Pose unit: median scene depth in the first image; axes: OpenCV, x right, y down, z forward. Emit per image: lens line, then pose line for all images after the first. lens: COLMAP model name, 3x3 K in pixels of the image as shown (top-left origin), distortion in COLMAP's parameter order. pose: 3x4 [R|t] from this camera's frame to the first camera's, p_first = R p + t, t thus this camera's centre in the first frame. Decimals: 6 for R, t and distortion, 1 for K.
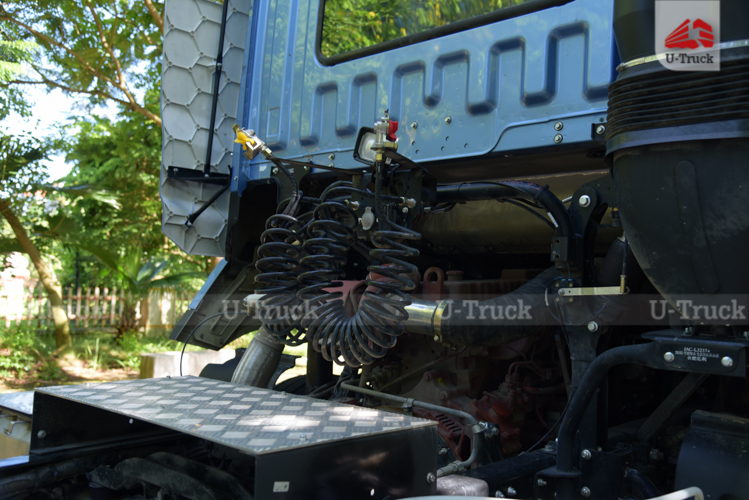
lens RADIAL K [[676.9, 0, 374.5], [0, 676.9, 250.0], [0, 0, 1]] dist [0.008286, 0.016754]
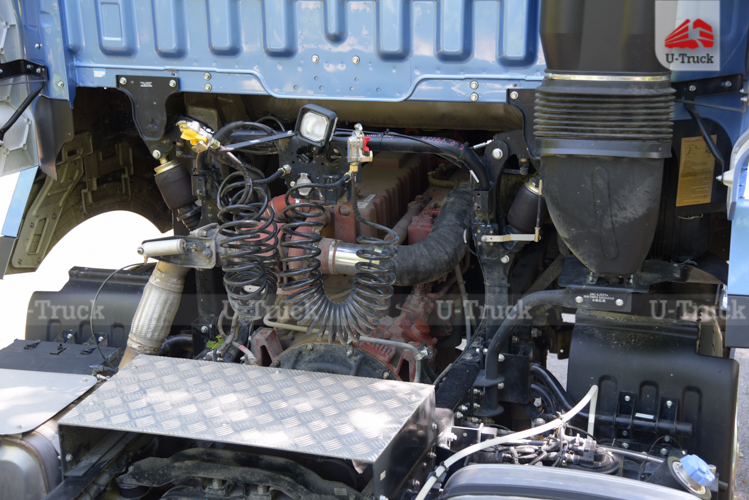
lens RADIAL K [[1080.2, 0, 374.5], [0, 1080.2, 250.0], [0, 0, 1]] dist [0.184742, -0.017018]
pose [[0.914562, -0.171461, 0.366304, -0.590900], [0.030305, 0.932196, 0.360684, -0.604762], [-0.403310, -0.318767, 0.857747, -0.541296]]
